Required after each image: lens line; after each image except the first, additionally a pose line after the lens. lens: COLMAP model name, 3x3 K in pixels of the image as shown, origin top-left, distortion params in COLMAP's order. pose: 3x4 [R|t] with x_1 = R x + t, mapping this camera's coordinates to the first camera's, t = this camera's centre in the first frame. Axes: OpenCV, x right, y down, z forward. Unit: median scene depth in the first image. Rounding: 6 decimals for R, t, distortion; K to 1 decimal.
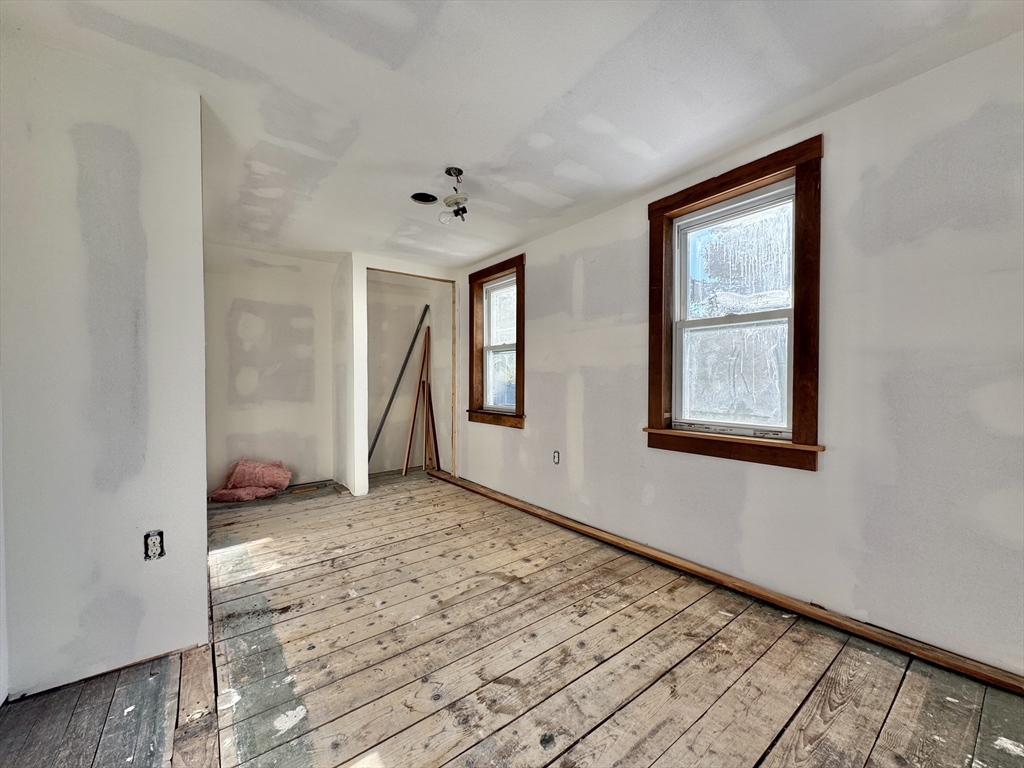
lens RADIAL K [[409.0, 0, 514.1], [0, 409.0, 386.9], [0, 0, 1]] dist [-0.002067, 0.000481]
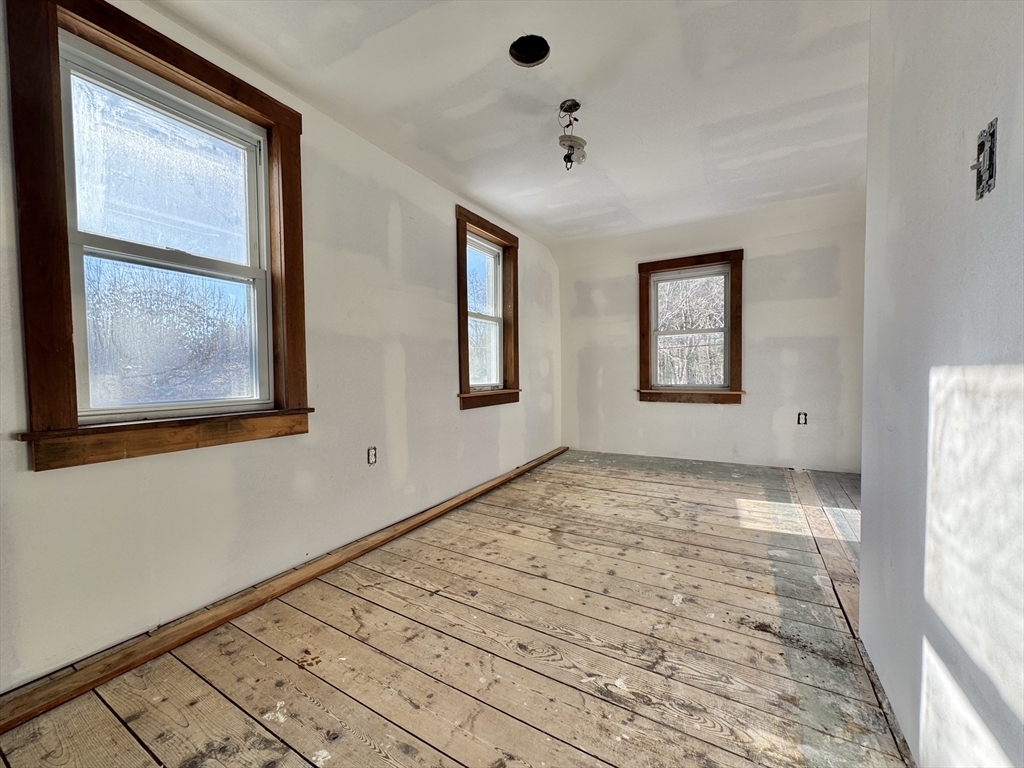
lens RADIAL K [[409.0, 0, 514.1], [0, 409.0, 386.9], [0, 0, 1]] dist [-0.002067, 0.000481]
pose [[-0.390160, -0.025898, 0.920383, -0.996391], [0.026547, 0.998872, 0.039360, 0.044613], [-0.920364, 0.039790, -0.389033, 1.587667]]
